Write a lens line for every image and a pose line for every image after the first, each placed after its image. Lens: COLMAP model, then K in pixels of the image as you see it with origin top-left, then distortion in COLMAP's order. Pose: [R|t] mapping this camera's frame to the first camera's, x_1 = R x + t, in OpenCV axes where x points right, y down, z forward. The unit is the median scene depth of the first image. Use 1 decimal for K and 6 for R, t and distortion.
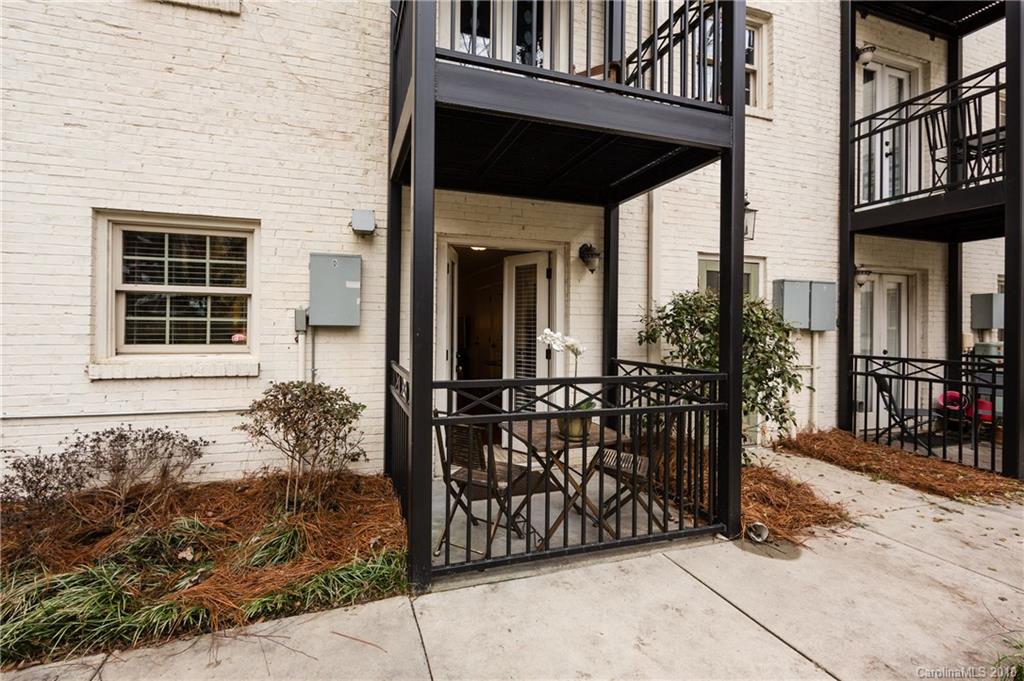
lens RADIAL K [[406.4, 0, 546.5], [0, 406.4, 322.4], [0, 0, 1]] dist [-0.003593, 0.000093]
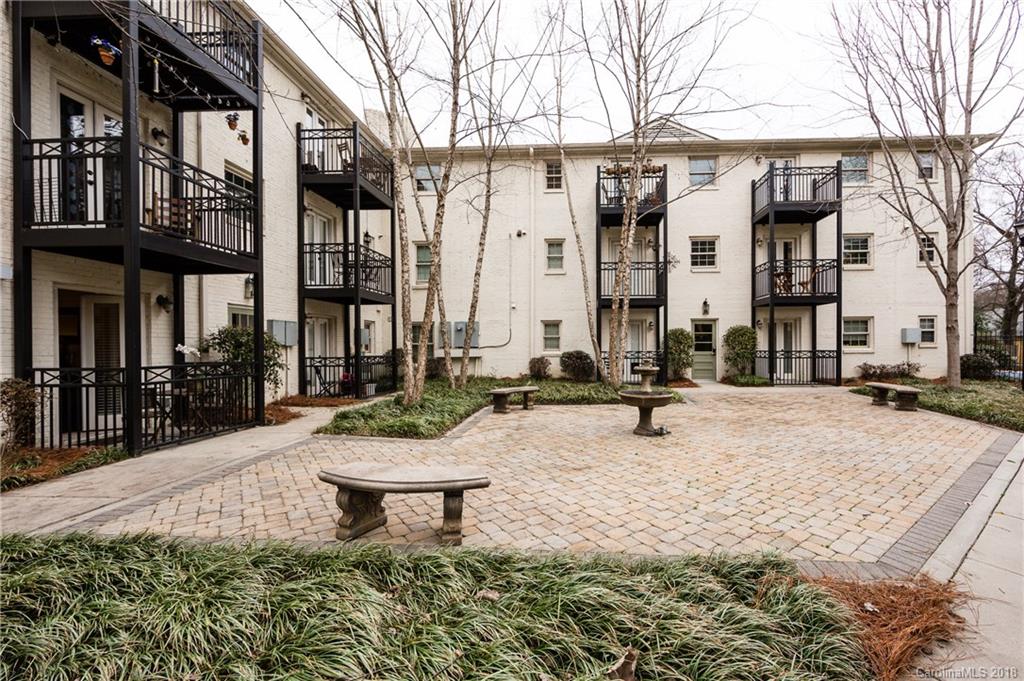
lens RADIAL K [[406.4, 0, 513.5], [0, 406.4, 348.4], [0, 0, 1]] dist [-0.003593, 0.000093]
pose [[0.438315, -0.016539, 0.898669, -0.855635], [0.007250, 0.999863, 0.014866, 0.015372], [-0.898792, -0.000001, 0.438375, -1.158424]]
